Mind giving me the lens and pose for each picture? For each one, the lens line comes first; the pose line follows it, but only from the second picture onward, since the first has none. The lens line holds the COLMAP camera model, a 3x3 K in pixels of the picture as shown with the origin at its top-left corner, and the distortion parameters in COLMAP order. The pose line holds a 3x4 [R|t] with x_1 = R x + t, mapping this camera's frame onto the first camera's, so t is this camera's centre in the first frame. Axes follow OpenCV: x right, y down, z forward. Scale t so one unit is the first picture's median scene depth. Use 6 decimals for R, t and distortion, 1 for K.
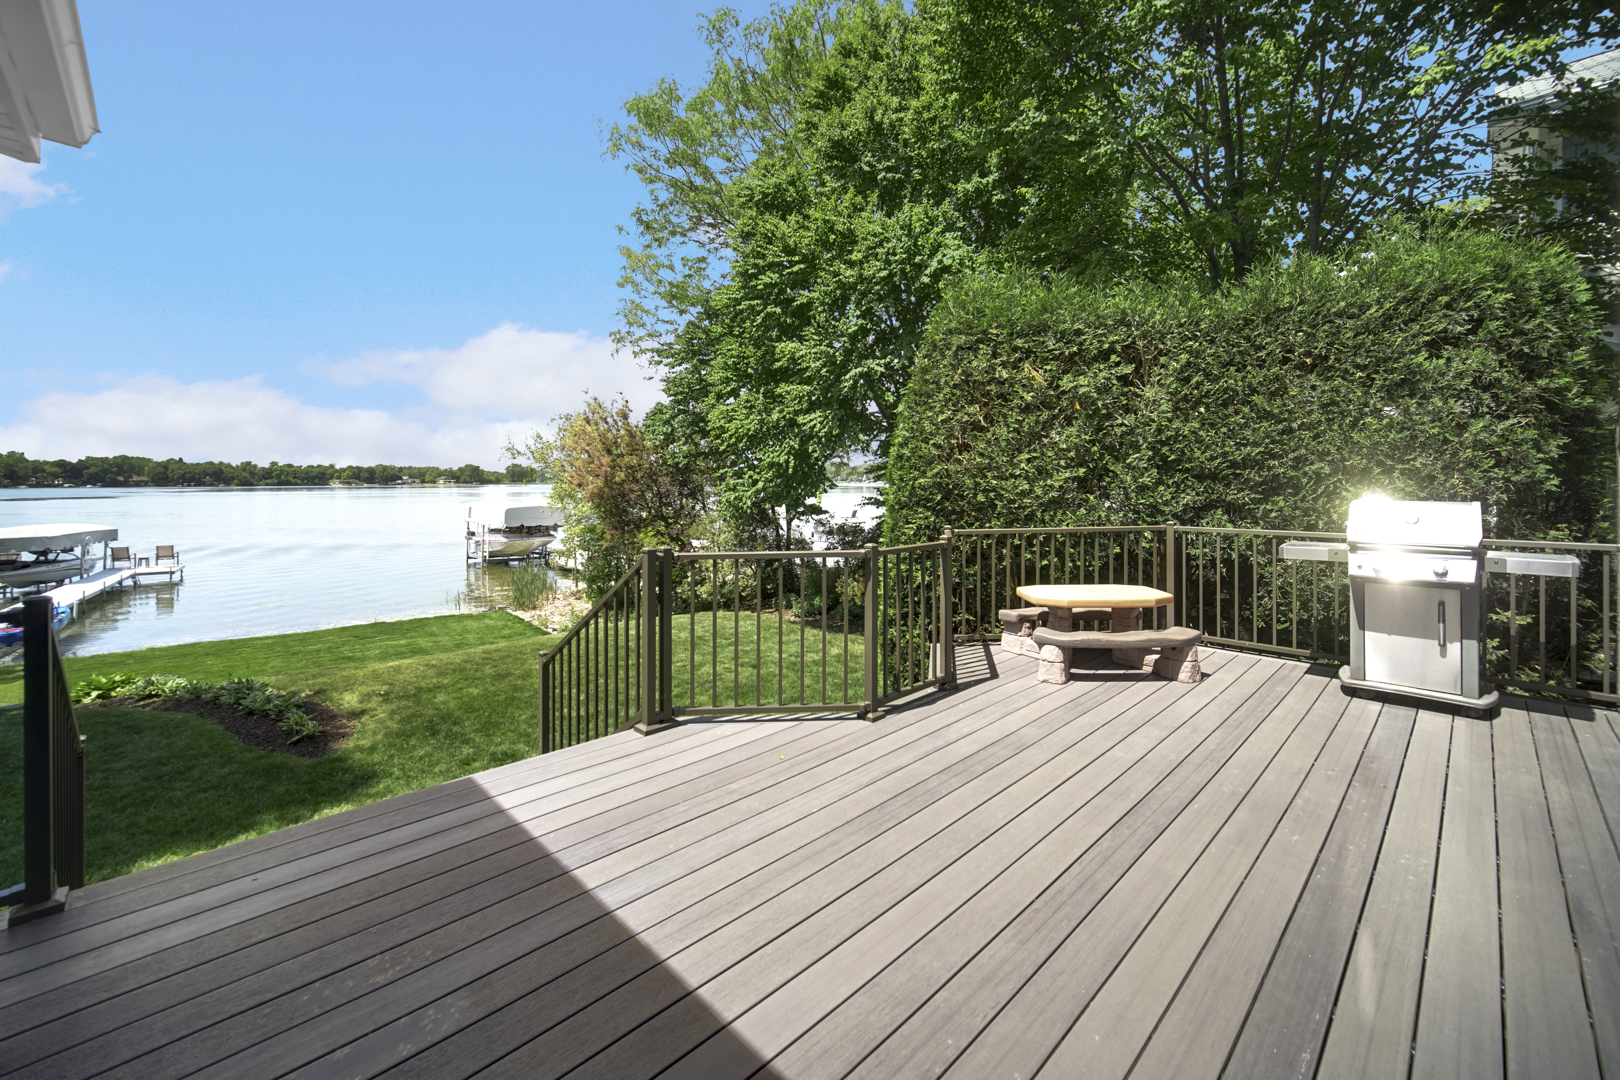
lens RADIAL K [[662.1, 0, 807.2], [0, 662.1, 480.5], [0, 0, 1]] dist [-0.000705, -0.000156]
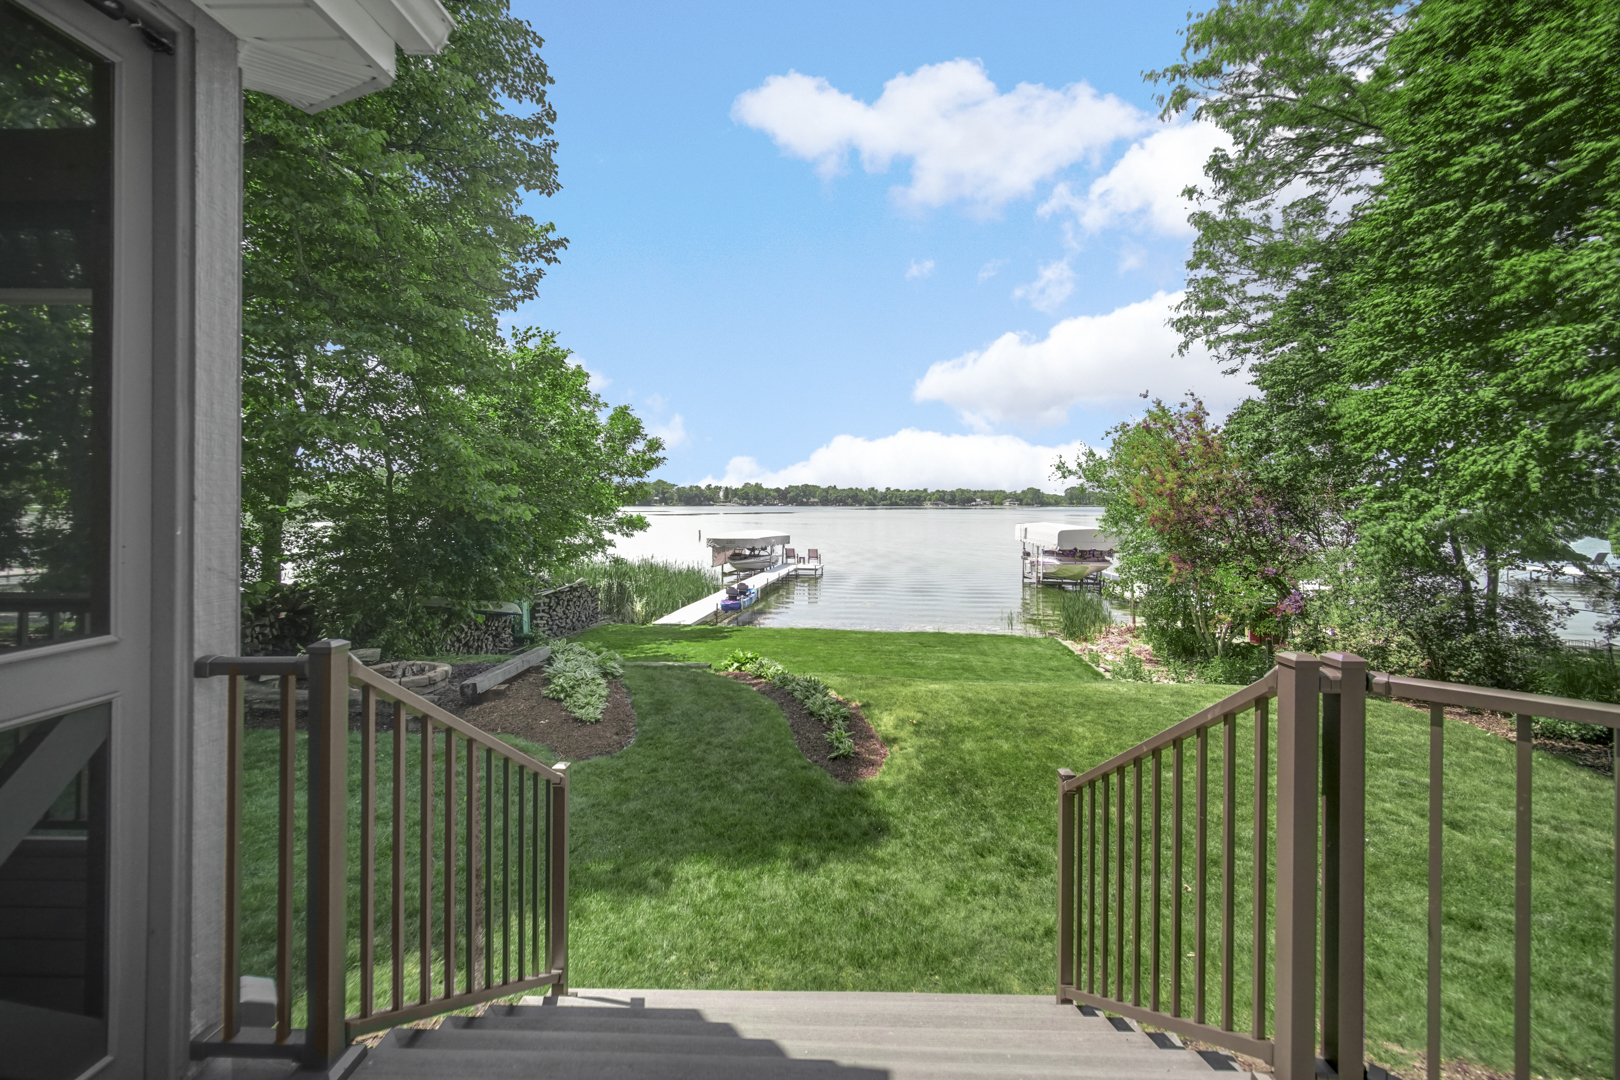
lens RADIAL K [[656.5, 0, 809.6], [0, 656.5, 499.8], [0, 0, 1]] dist [-0.002007, -0.000684]
pose [[0.698610, 0.002357, -0.715498, -0.033976], [-0.005783, 0.999981, -0.002352, 0.002056], [0.715479, 0.005781, 0.698610, 0.106550]]
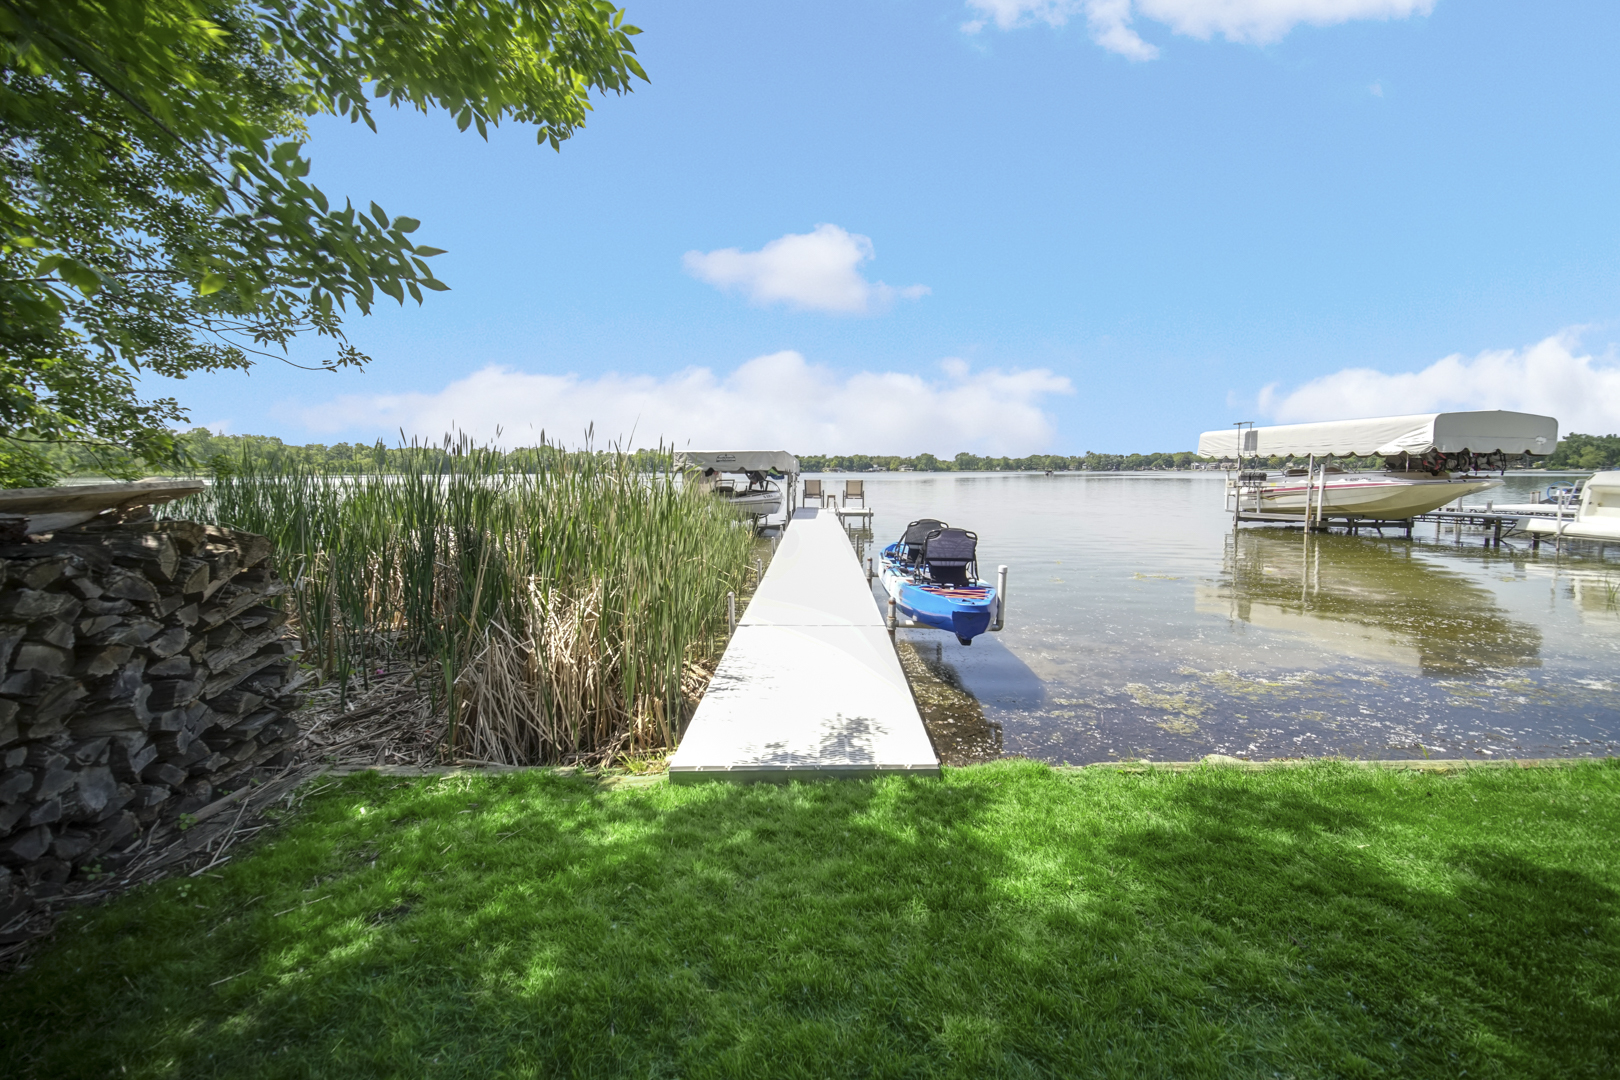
lens RADIAL K [[662.1, 0, 807.2], [0, 662.1, 480.5], [0, 0, 1]] dist [-0.000705, -0.000156]
pose [[0.798911, 0.008571, -0.601388, -0.990649], [0.002428, 0.999844, 0.017476, 0.152402], [0.601444, -0.015422, 0.798766, 0.641602]]
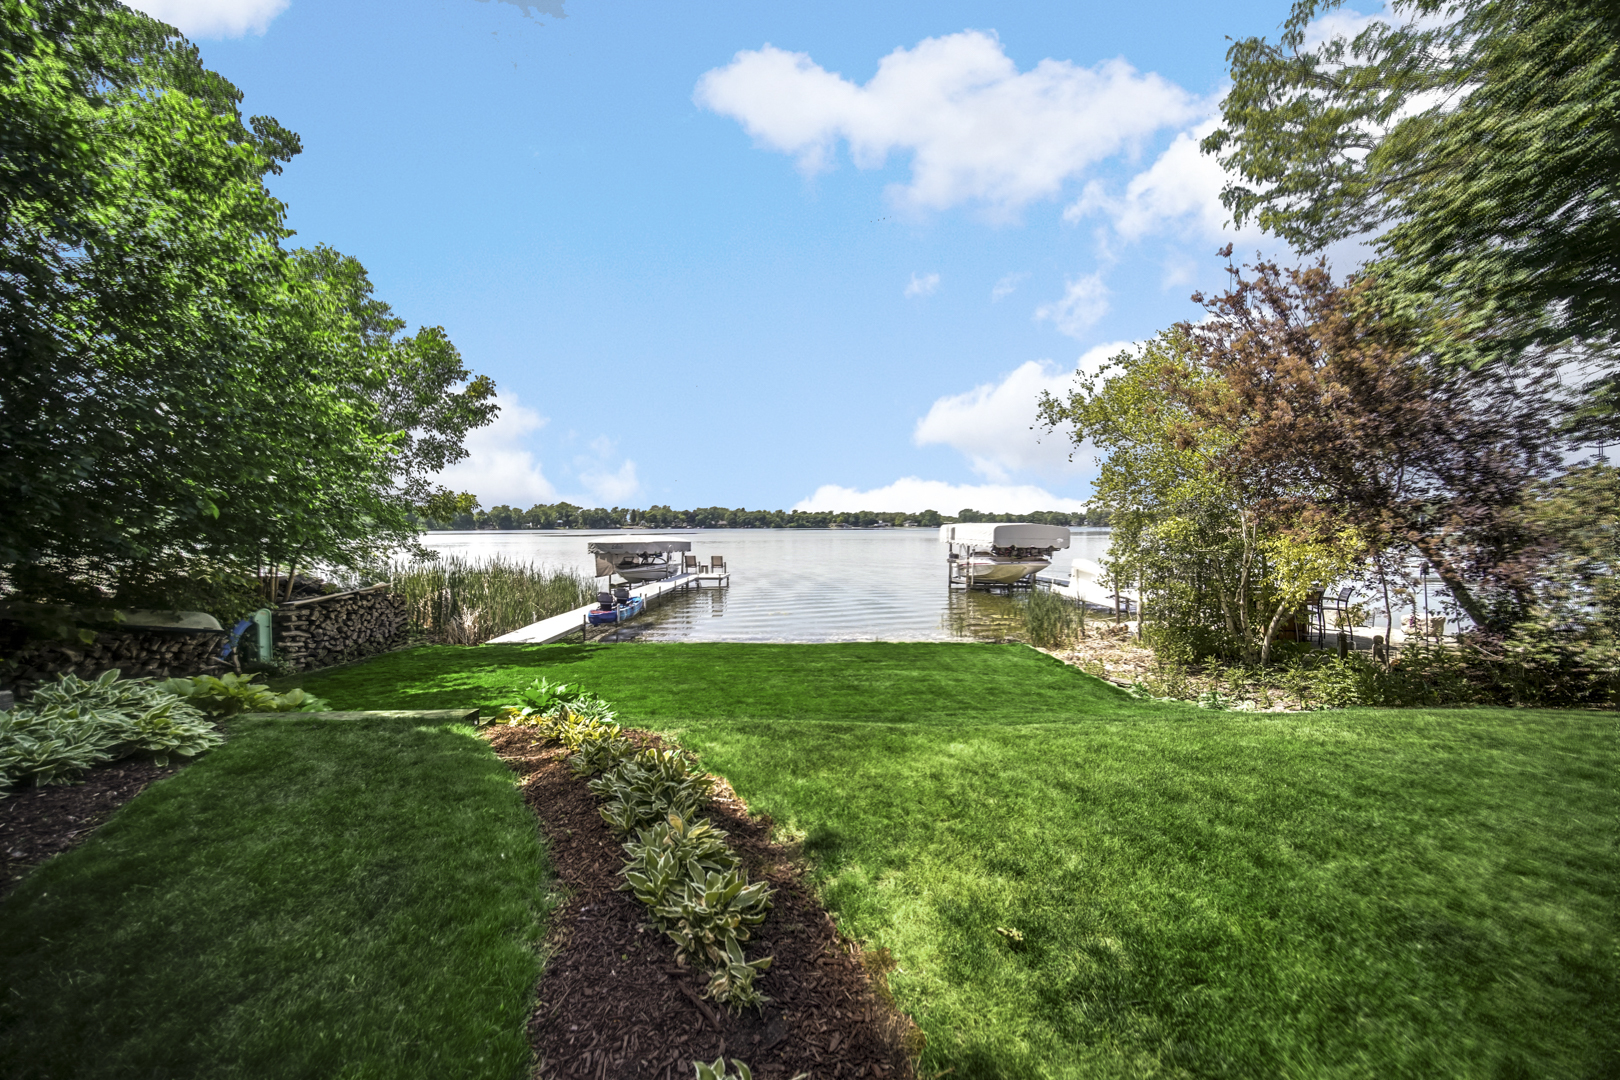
lens RADIAL K [[640.7, 0, 804.2], [0, 640.7, 531.0], [0, 0, 1]] dist [-0.001640, -0.000249]
pose [[0.787580, 0.005639, -0.616186, -0.254641], [0.000975, 0.999945, 0.010397, 0.074505], [0.616211, -0.008789, 0.787532, 0.346828]]
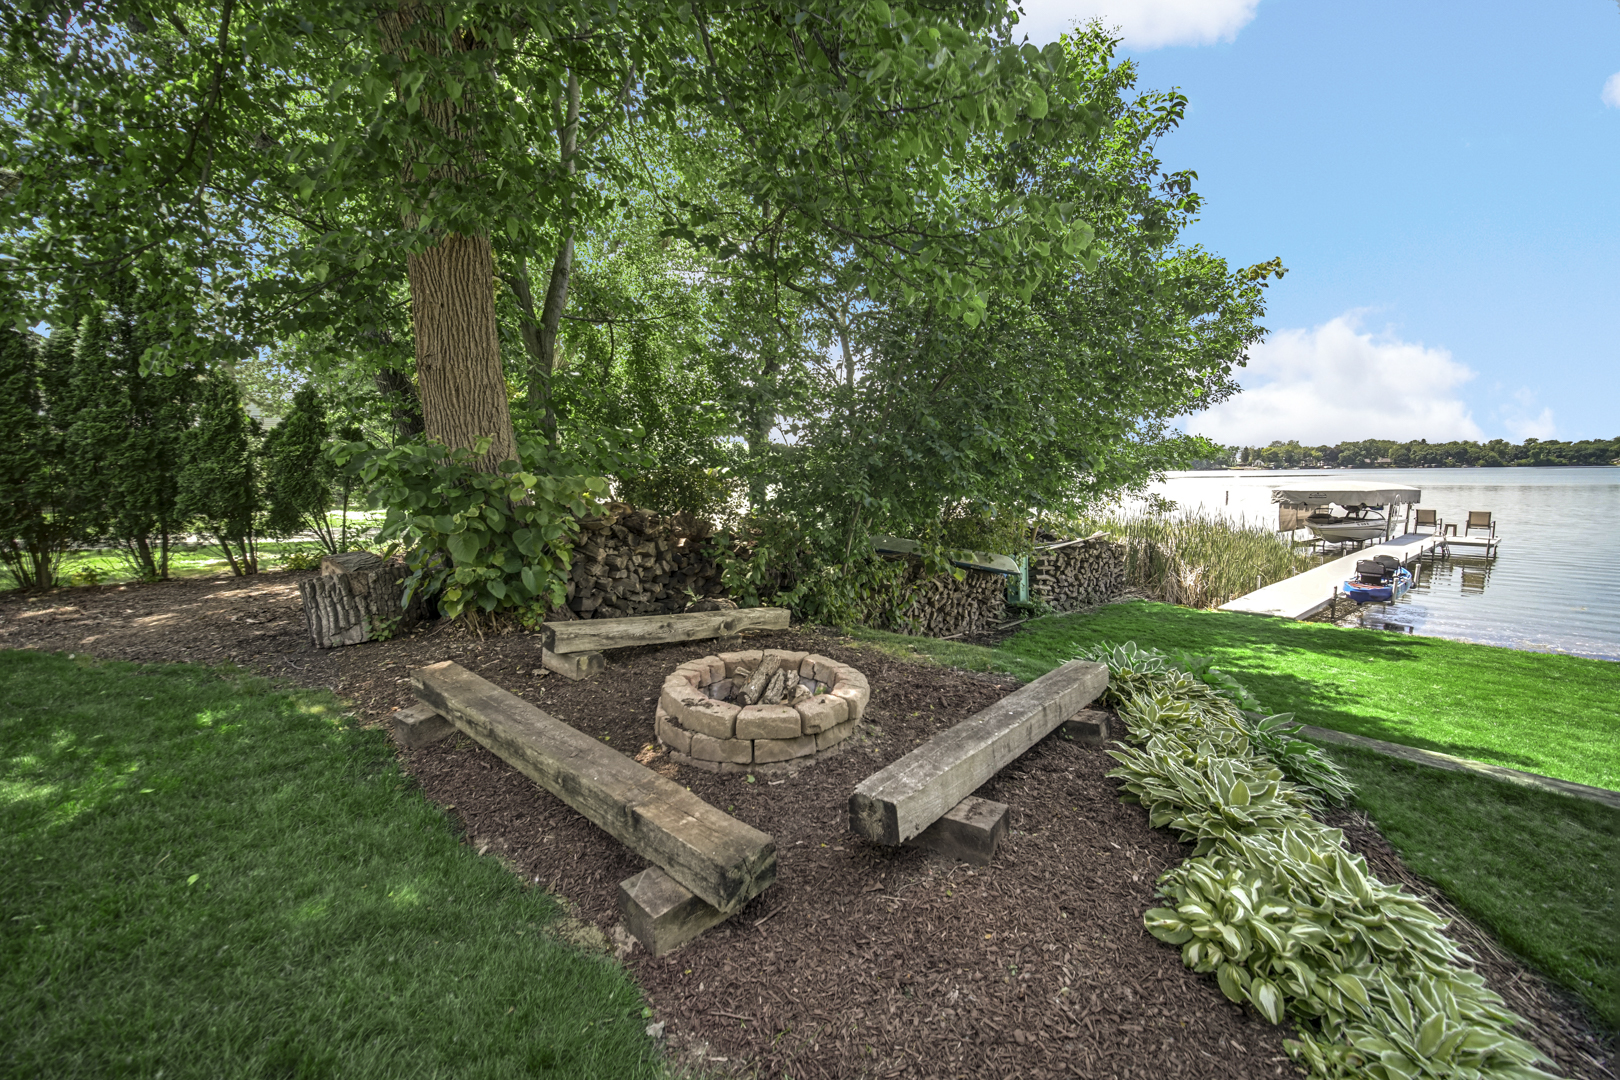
lens RADIAL K [[640.7, 0, 804.2], [0, 640.7, 531.0], [0, 0, 1]] dist [-0.001640, -0.000249]
pose [[0.048709, 0.093366, -0.994440, -0.406395], [0.013308, 0.995472, 0.094115, 0.066022], [0.998724, -0.017818, 0.047246, 0.238221]]
